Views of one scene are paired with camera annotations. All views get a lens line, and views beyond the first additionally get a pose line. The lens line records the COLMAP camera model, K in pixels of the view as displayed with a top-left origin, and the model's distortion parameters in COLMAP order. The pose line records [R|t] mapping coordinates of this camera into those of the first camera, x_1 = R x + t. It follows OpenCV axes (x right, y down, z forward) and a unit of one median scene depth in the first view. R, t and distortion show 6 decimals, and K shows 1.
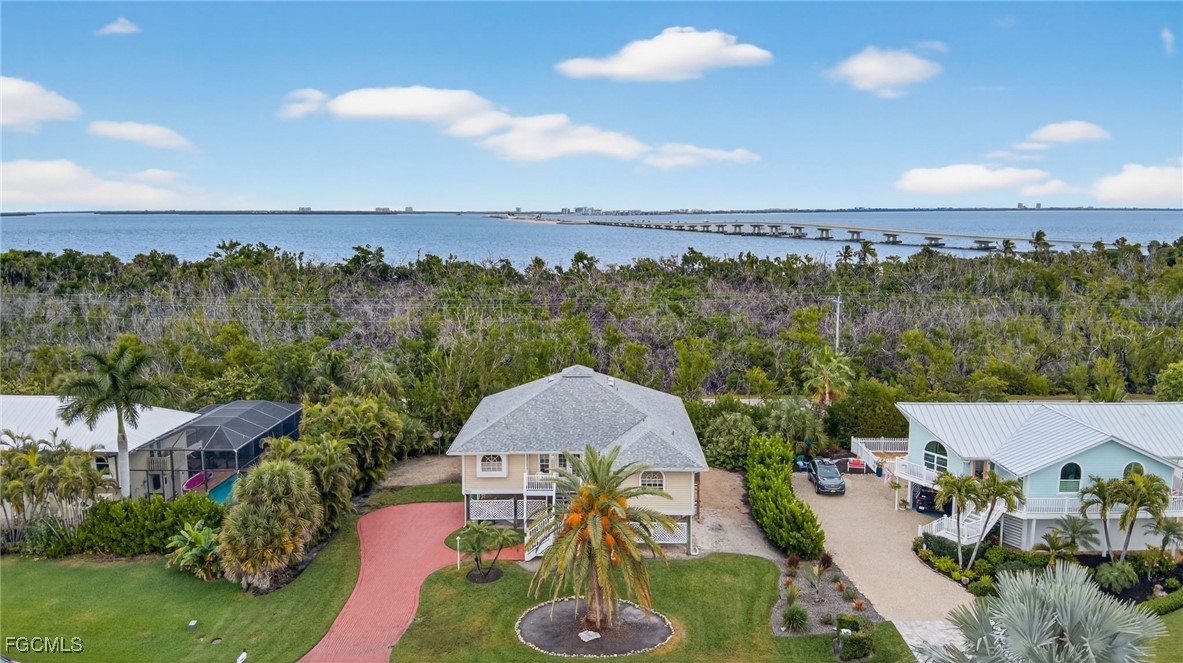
lens RADIAL K [[874.8, 0, 590.7], [0, 874.8, 319.6], [0, 0, 1]] dist [0.057229, -0.021614]
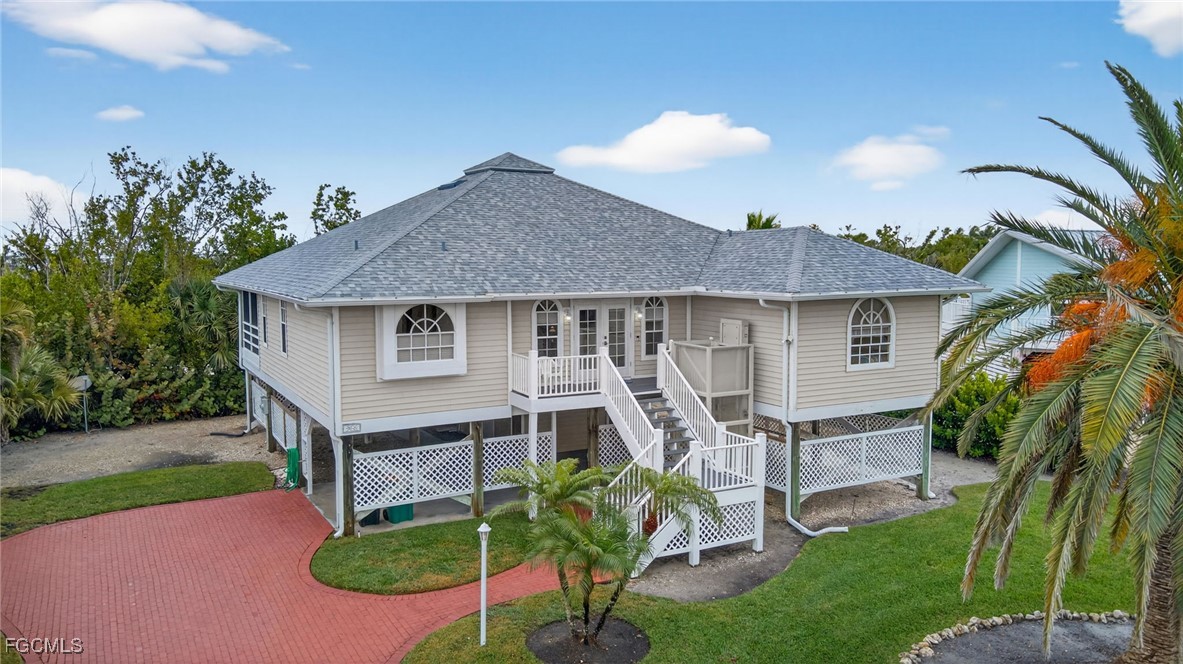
lens RADIAL K [[874.8, 0, 597.0], [0, 874.8, 335.0], [0, 0, 1]] dist [0.057229, -0.021614]
pose [[0.863010, -0.046887, 0.503007, -0.227713], [0.064213, 0.997789, -0.017163, 0.171866], [-0.501090, 0.047111, 0.864112, 0.656055]]
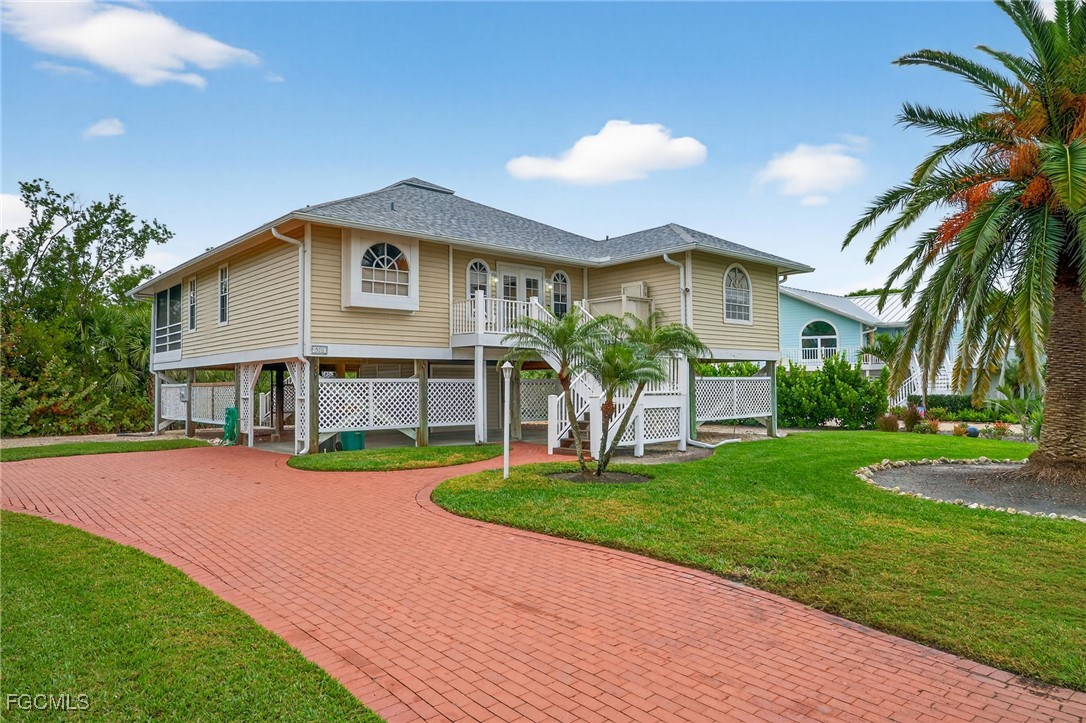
lens RADIAL K [[700.4, 0, 544.4], [0, 700.4, 355.4], [0, 0, 1]] dist [0.008220, 0.011632]
pose [[0.735974, 0.019791, 0.676720, -0.267650], [0.097943, 0.985945, -0.135353, 0.246242], [-0.669888, 0.165896, 0.723691, 0.726789]]
